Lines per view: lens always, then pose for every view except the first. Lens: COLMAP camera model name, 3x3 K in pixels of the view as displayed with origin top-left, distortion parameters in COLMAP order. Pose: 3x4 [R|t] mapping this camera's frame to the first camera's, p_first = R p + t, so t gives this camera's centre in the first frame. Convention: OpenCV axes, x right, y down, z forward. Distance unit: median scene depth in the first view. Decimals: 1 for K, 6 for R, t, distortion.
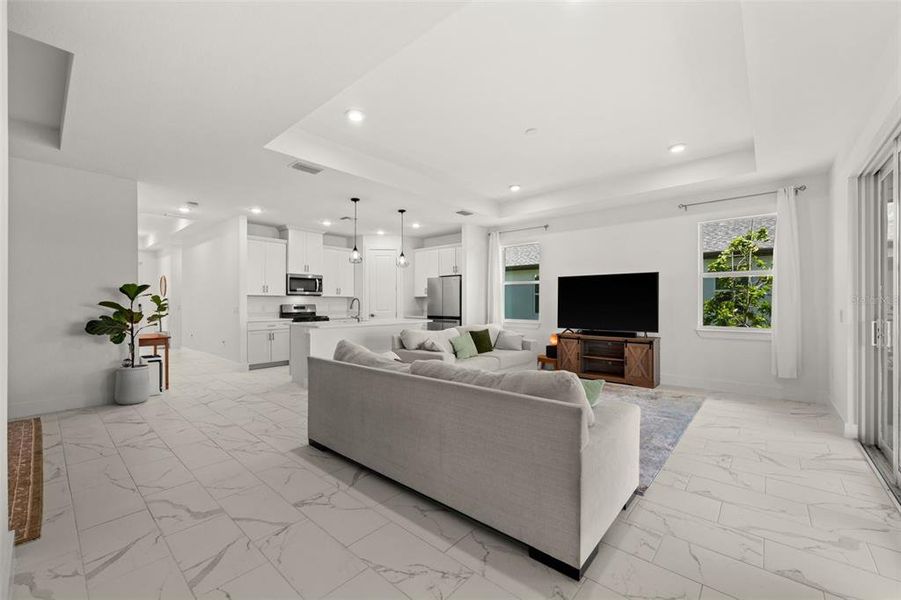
lens RADIAL K [[359.5, 0, 450.8], [0, 359.5, 302.7], [0, 0, 1]] dist [0.001510, 0.000192]
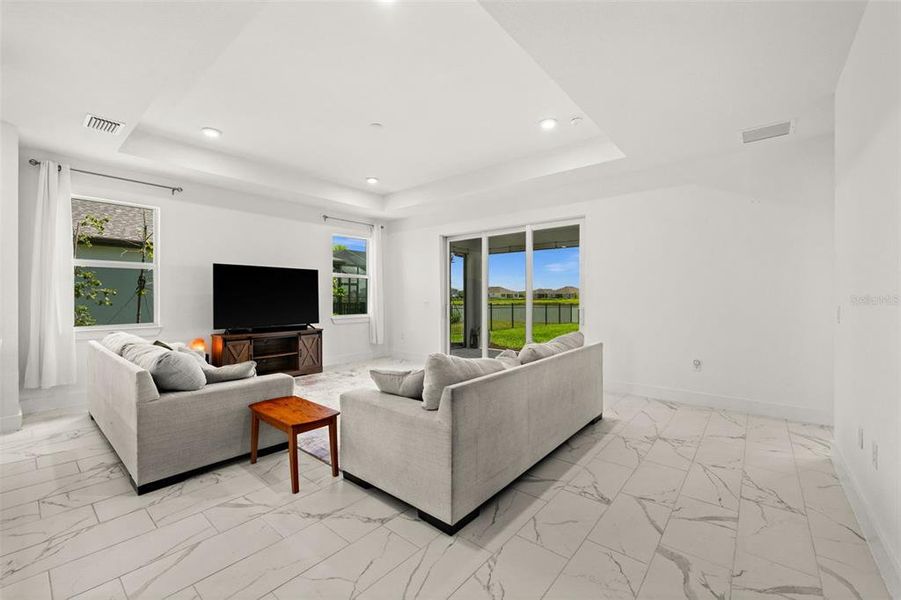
lens RADIAL K [[369.1, 0, 445.0], [0, 369.1, 296.1], [0, 0, 1]] dist [0.000499, 0.000169]
pose [[-0.011310, 0.001271, 0.999935, -0.462321], [-0.000568, 0.999999, -0.001277, -0.000910], [-0.999936, -0.000582, -0.011309, 0.469003]]
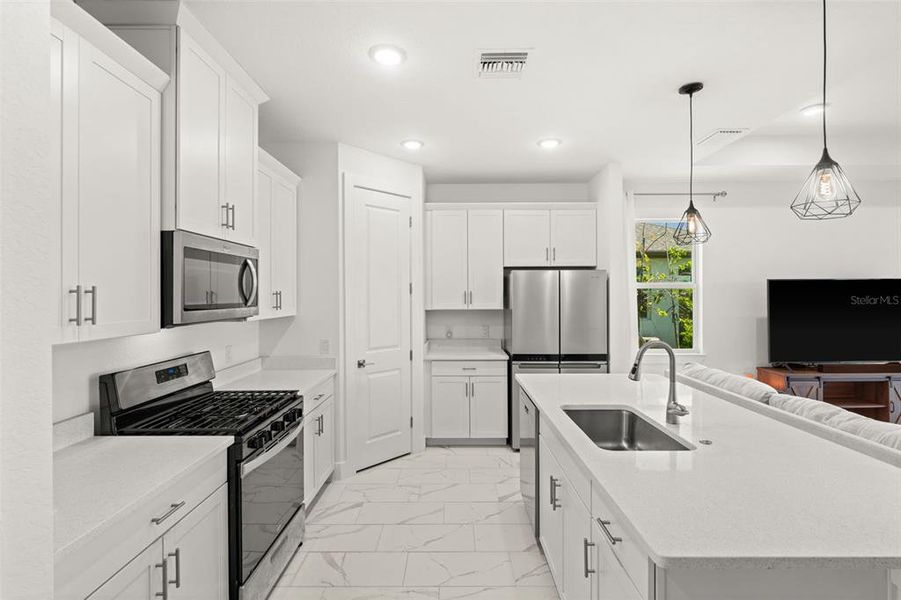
lens RADIAL K [[416.5, 0, 450.9], [0, 416.5, 295.1], [0, 0, 1]] dist [-0.002930, -0.000494]
pose [[0.756588, -0.002654, 0.653886, -0.527783], [0.004067, 0.999992, -0.000648, -0.043366], [-0.653879, 0.003150, 0.756593, 0.751474]]
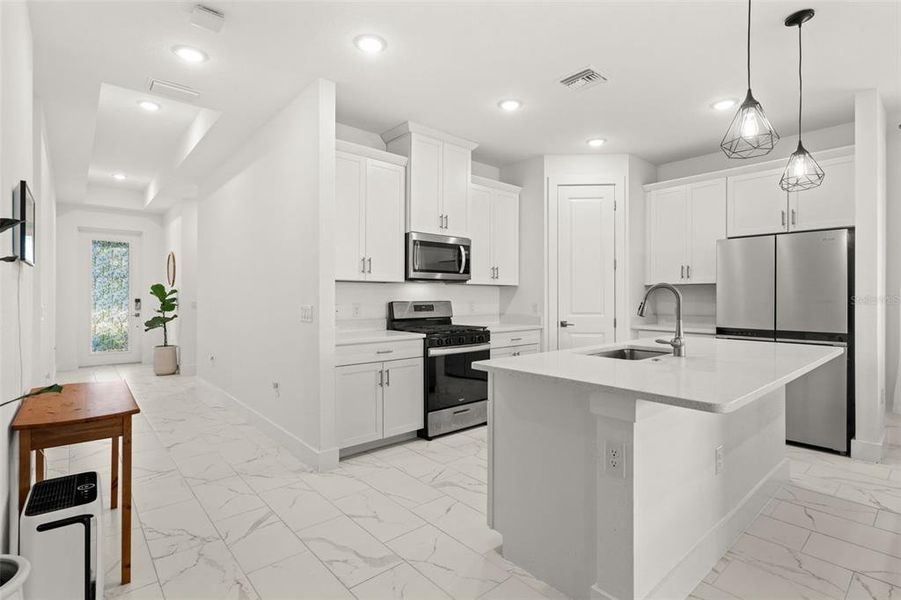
lens RADIAL K [[434.2, 0, 452.4], [0, 434.2, 295.1], [0, 0, 1]] dist [0.001145, -0.000040]
pose [[0.991364, 0.000813, -0.131140, -0.353942], [-0.001372, 0.999990, -0.004166, -0.000562], [0.131135, 0.004310, 0.991355, 0.507140]]
